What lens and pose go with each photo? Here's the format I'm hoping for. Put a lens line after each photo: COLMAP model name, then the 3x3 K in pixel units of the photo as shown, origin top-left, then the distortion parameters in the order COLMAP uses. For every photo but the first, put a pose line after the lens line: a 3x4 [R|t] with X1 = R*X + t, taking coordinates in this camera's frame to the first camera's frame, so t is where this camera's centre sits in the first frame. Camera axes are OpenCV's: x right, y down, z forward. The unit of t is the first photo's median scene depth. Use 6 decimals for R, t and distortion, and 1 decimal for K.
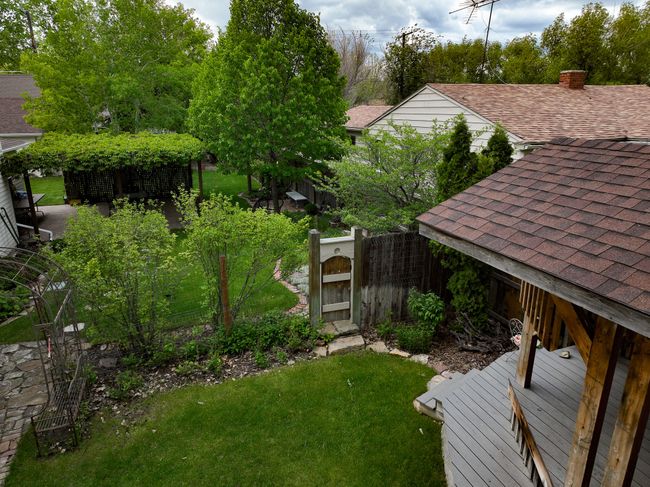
lens RADIAL K [[456.5, 0, 325.0], [0, 456.5, 243.5], [0, 0, 1]] dist [-0.000646, -0.002270]
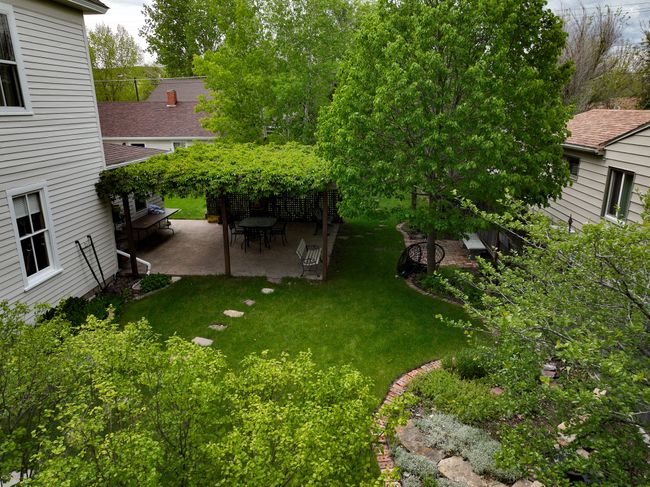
lens RADIAL K [[456.5, 0, 325.0], [0, 456.5, 243.5], [0, 0, 1]] dist [-0.000646, -0.002270]
pose [[0.902656, 0.121792, -0.412770, 0.029296], [-0.120069, 0.992305, 0.030220, -0.121505], [0.413274, 0.022282, 0.910334, 0.356090]]
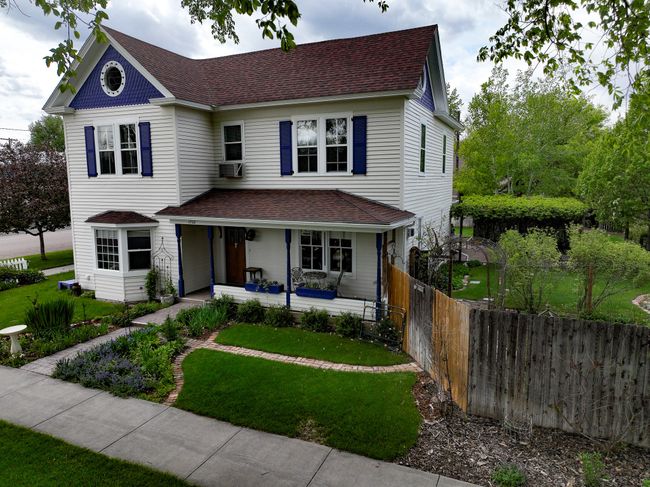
lens RADIAL K [[456.5, 0, 325.0], [0, 456.5, 243.5], [0, 0, 1]] dist [-0.000646, -0.002270]
pose [[0.718707, 0.101035, -0.687933, 0.103836], [-0.201176, 0.977286, -0.066643, 0.128299], [0.665573, 0.186292, 0.722708, -0.421627]]
